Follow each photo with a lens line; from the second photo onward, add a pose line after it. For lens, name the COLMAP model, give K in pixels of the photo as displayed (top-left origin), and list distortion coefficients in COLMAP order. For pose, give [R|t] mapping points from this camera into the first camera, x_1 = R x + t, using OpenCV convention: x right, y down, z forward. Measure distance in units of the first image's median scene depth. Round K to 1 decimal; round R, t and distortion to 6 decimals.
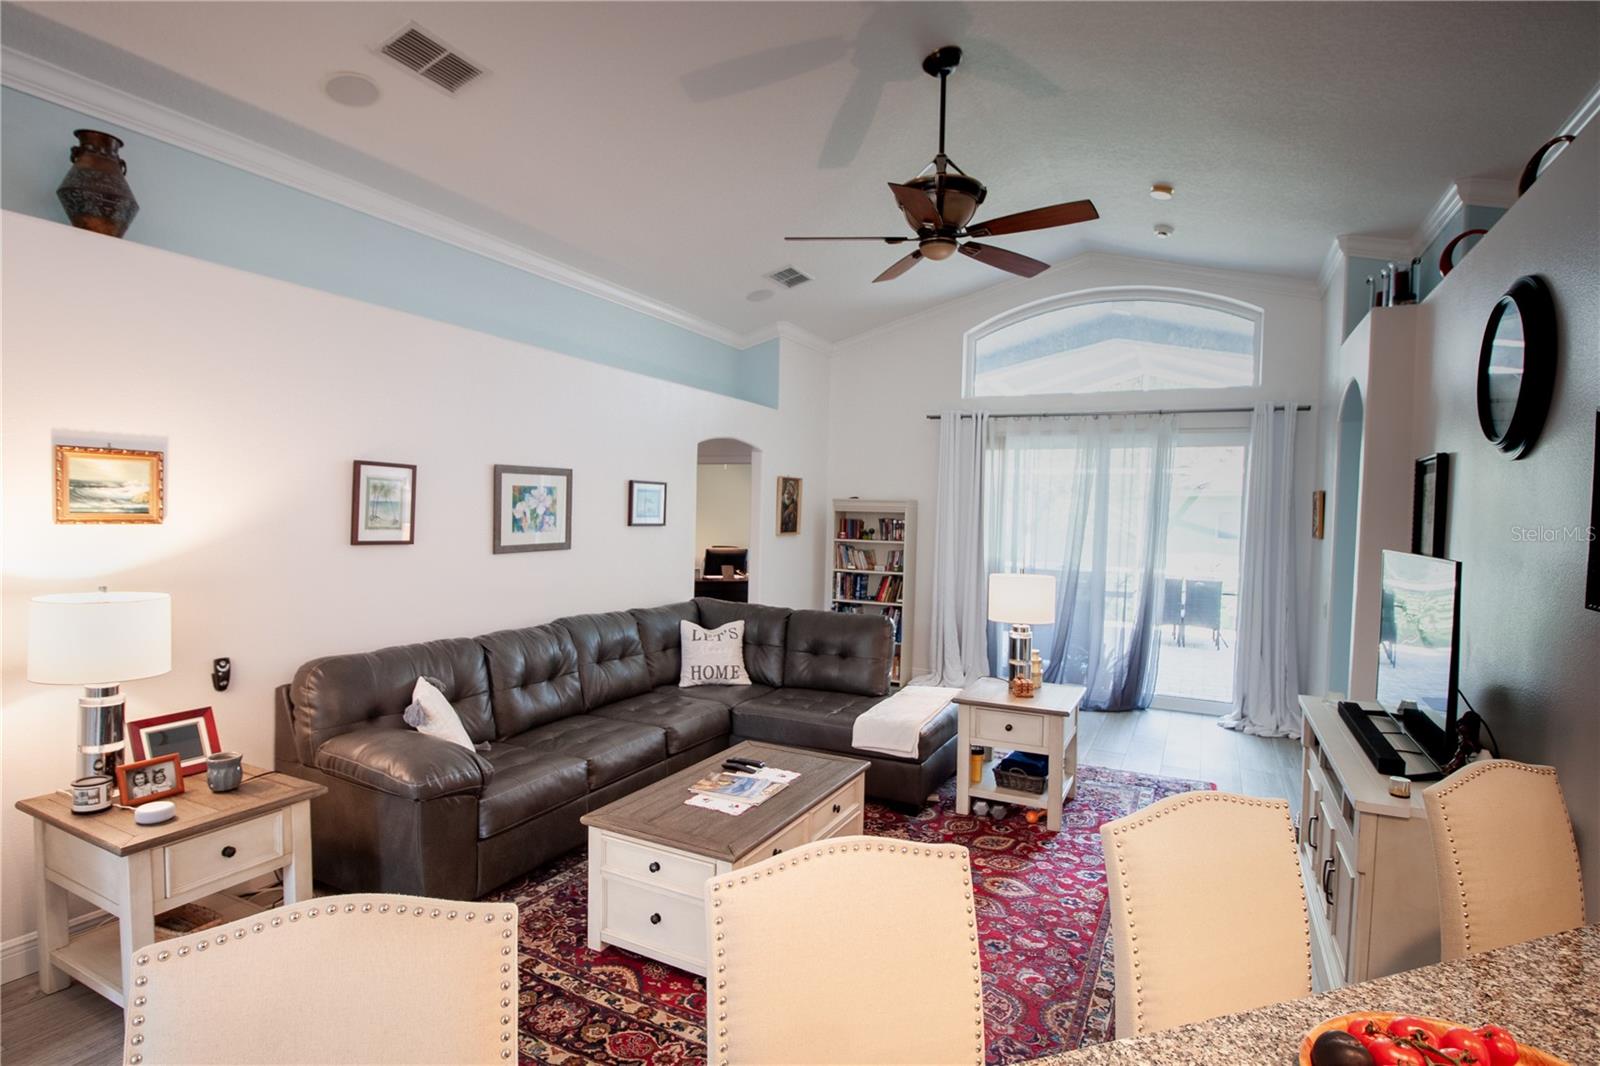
lens RADIAL K [[774.4, 0, 814.7], [0, 774.4, 524.3], [0, 0, 1]] dist [0.000759, -0.012612]
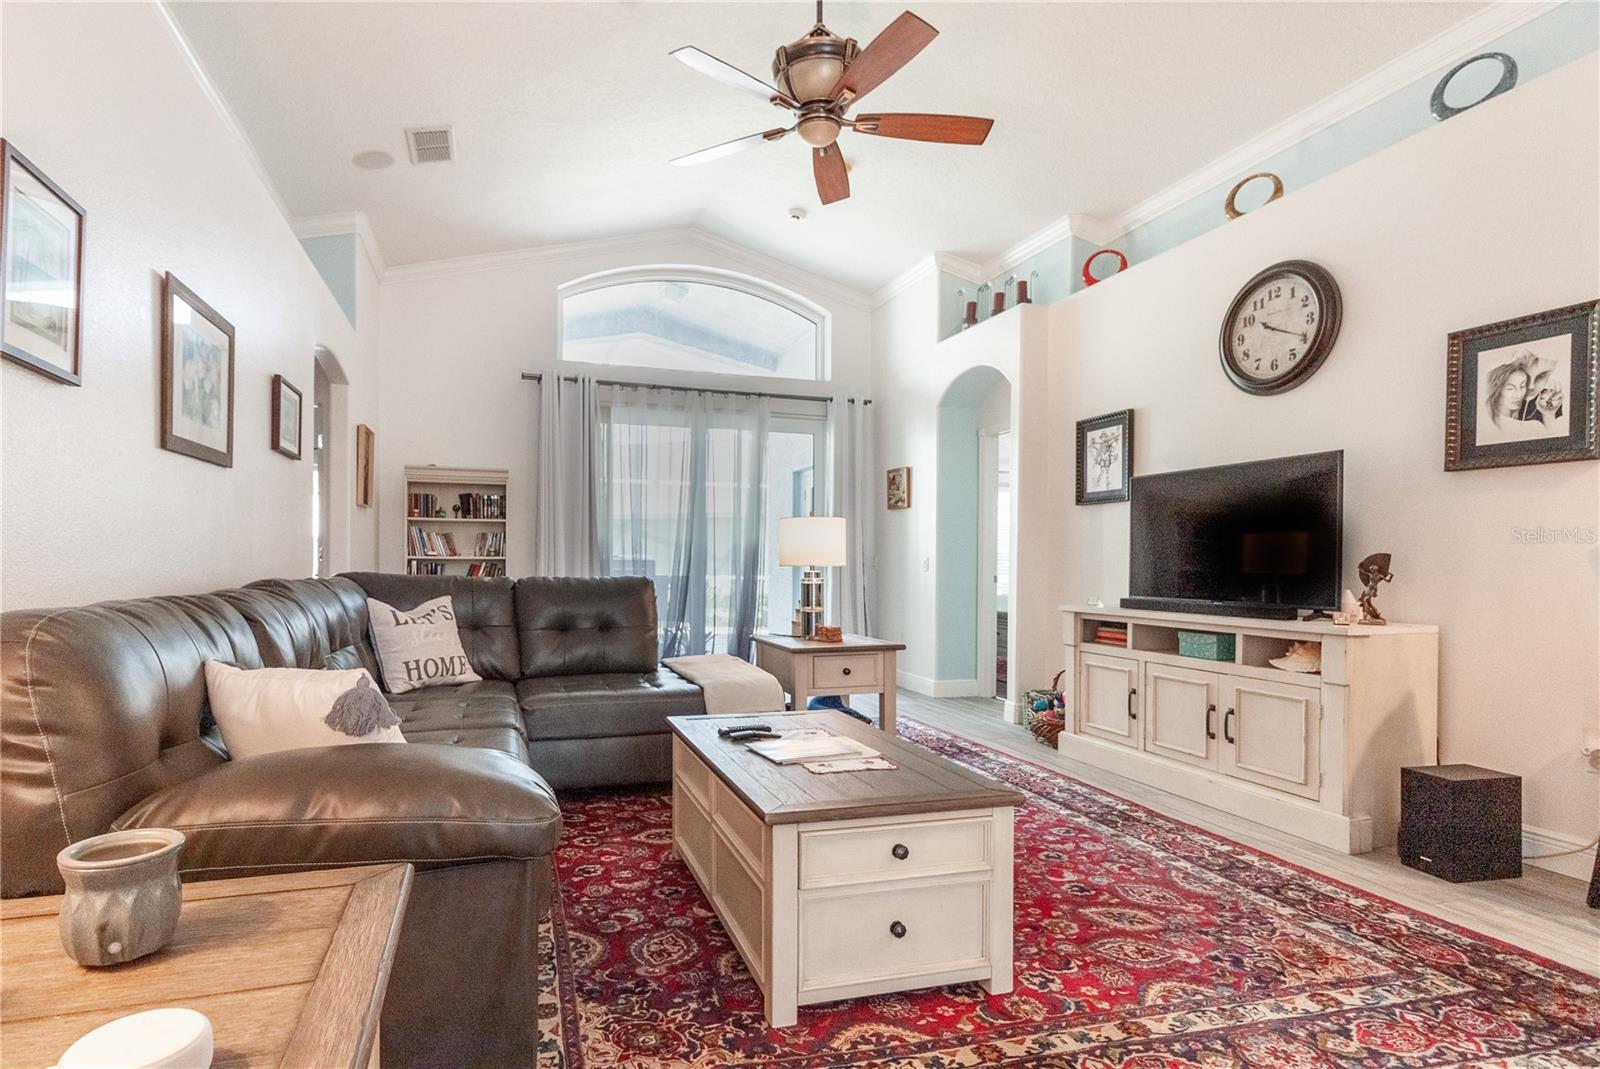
lens RADIAL K [[784.9, 0, 714.5], [0, 784.9, 568.6], [0, 0, 1]] dist [0.001961, 0.000131]
pose [[0.753860, -0.023063, 0.656630, -0.471803], [0.018499, 0.999733, 0.013876, 0.115458], [-0.656775, 0.001686, 0.754085, 0.367331]]
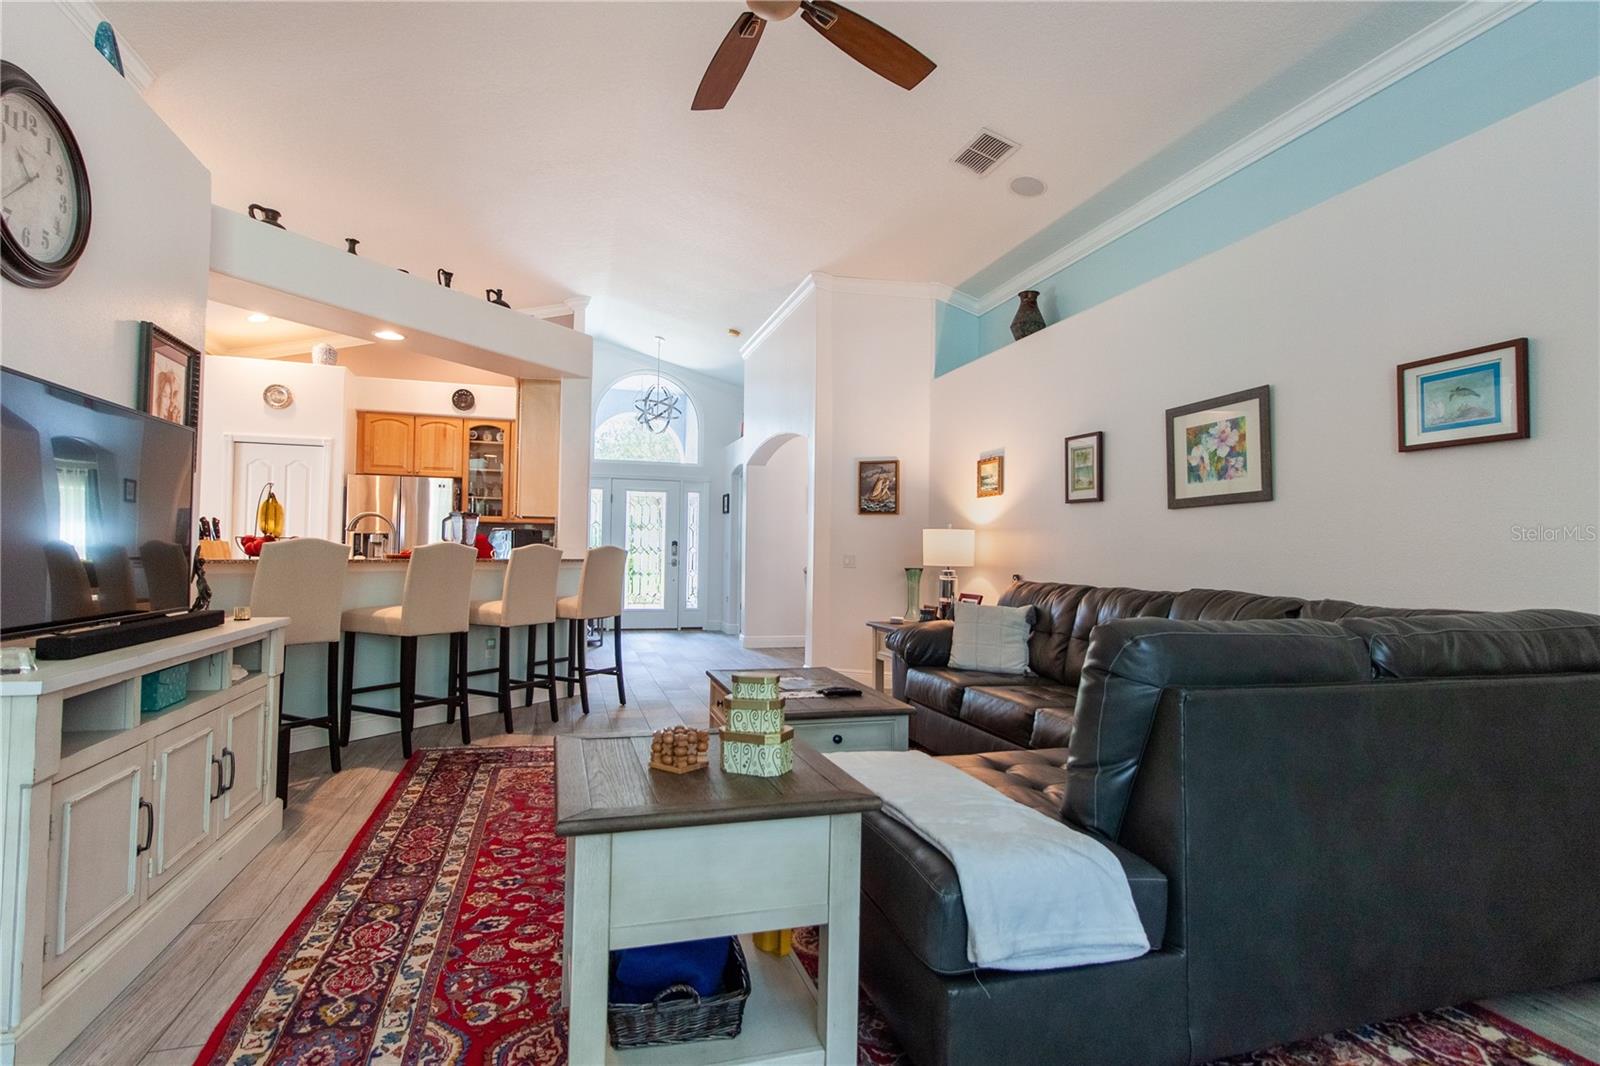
lens RADIAL K [[807.1, 0, 788.7], [0, 807.1, 519.1], [0, 0, 1]] dist [-0.000287, 0.000020]
pose [[-0.735789, -0.064150, -0.674166, 0.528012], [-0.043145, 0.997921, -0.047869, 0.111220], [0.675835, -0.006135, -0.737027, 1.358219]]
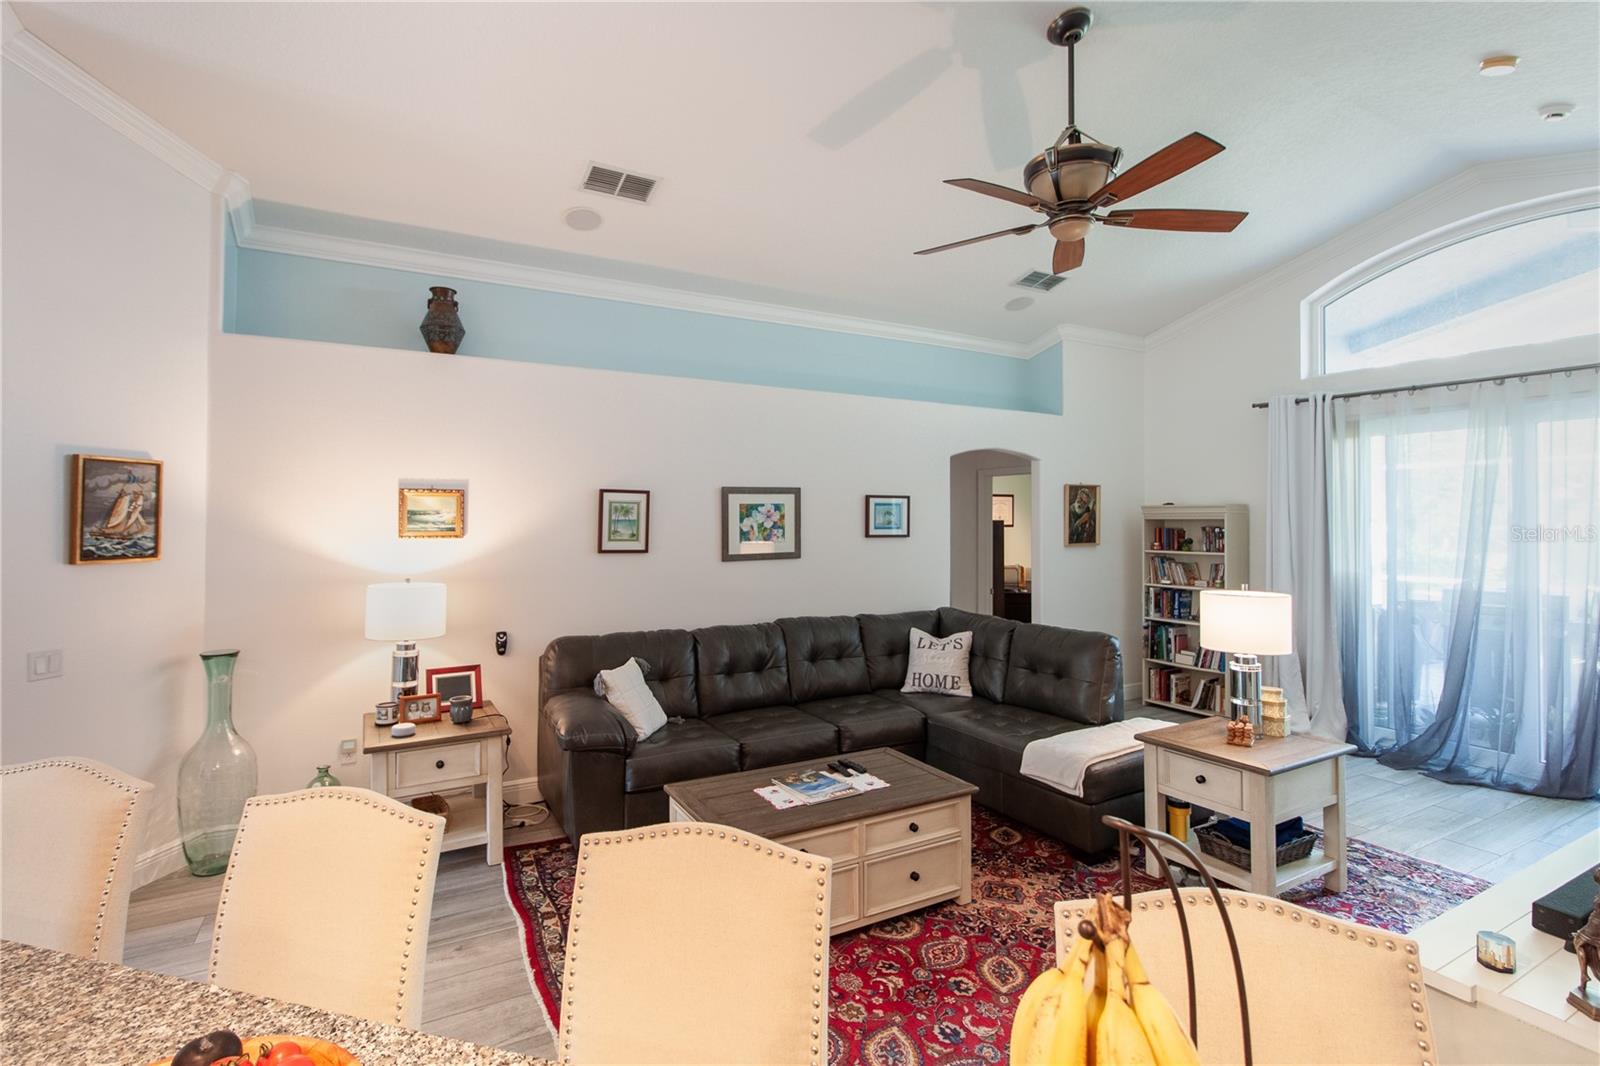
lens RADIAL K [[750.7, 0, 835.3], [0, 750.7, 494.8], [0, 0, 1]] dist [-0.001389, -0.000113]
pose [[0.838172, -0.042051, -0.543782, 0.361177], [0.010114, 0.998050, -0.061591, 0.008459], [0.545312, 0.046124, 0.836963, 0.113188]]
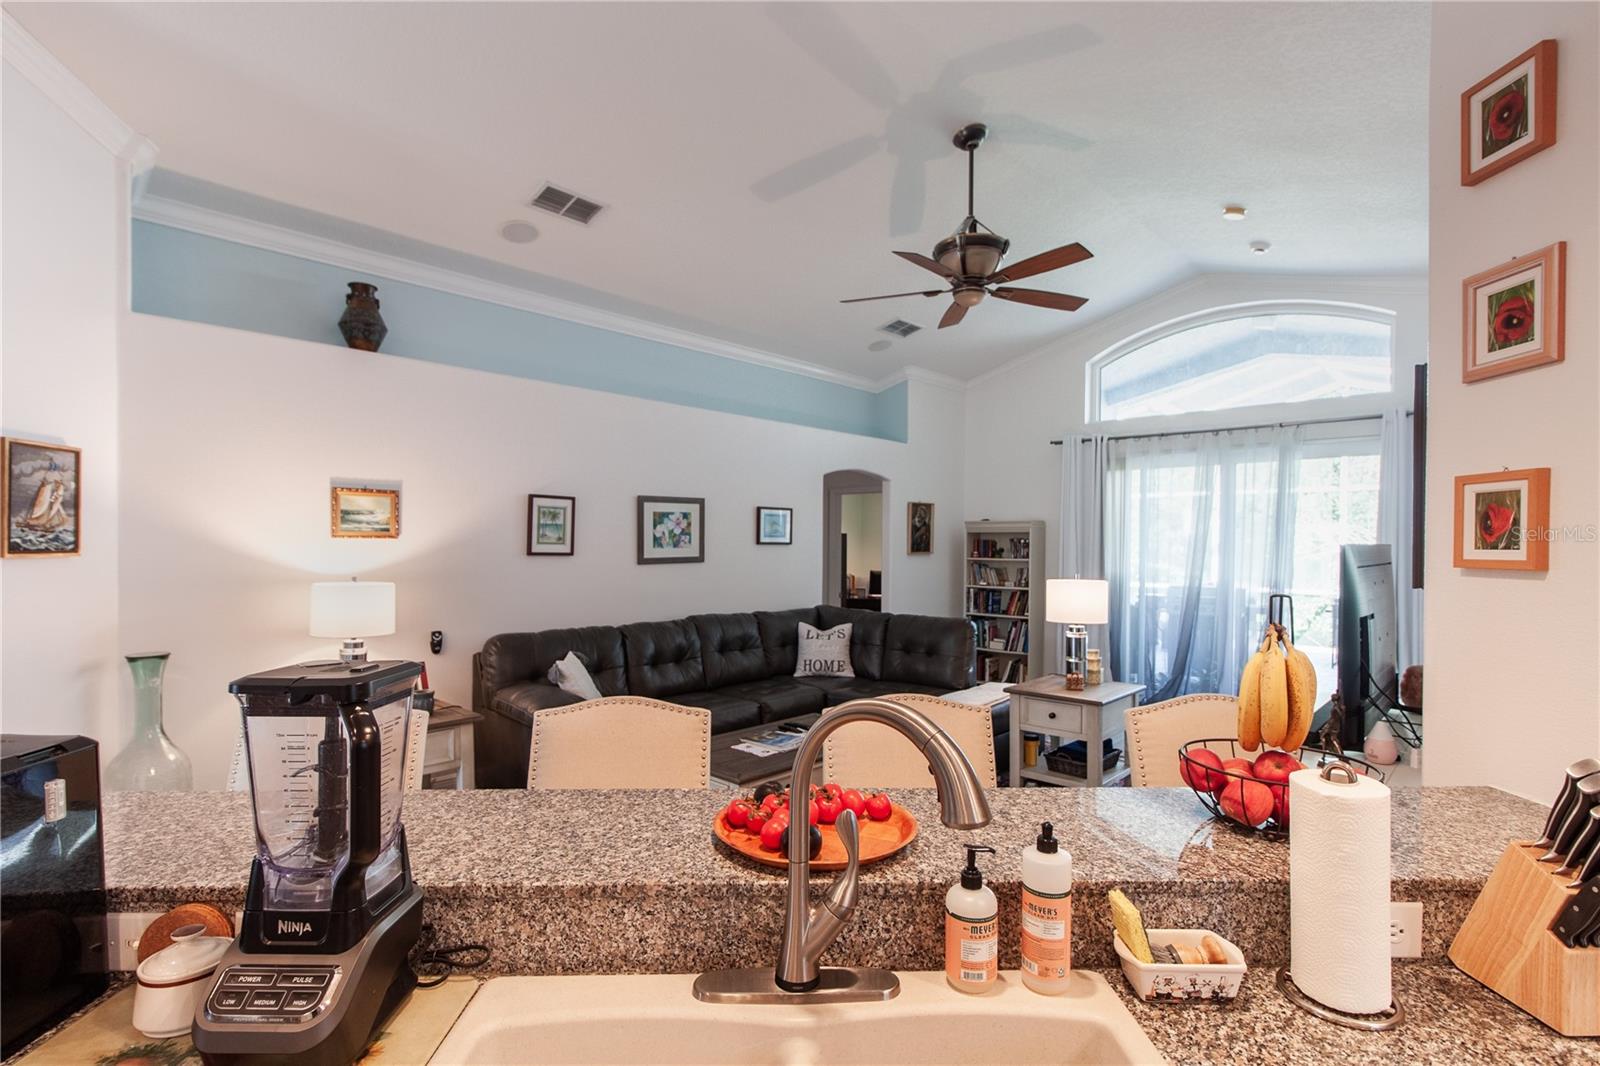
lens RADIAL K [[736.7, 0, 845.9], [0, 736.7, 536.5], [0, 0, 1]] dist [0.000207, 0.000448]
pose [[0.964319, -0.021877, -0.263836, 0.243577], [0.013936, 0.999393, -0.031933, 0.035032], [0.264375, 0.027117, 0.964039, -0.099676]]
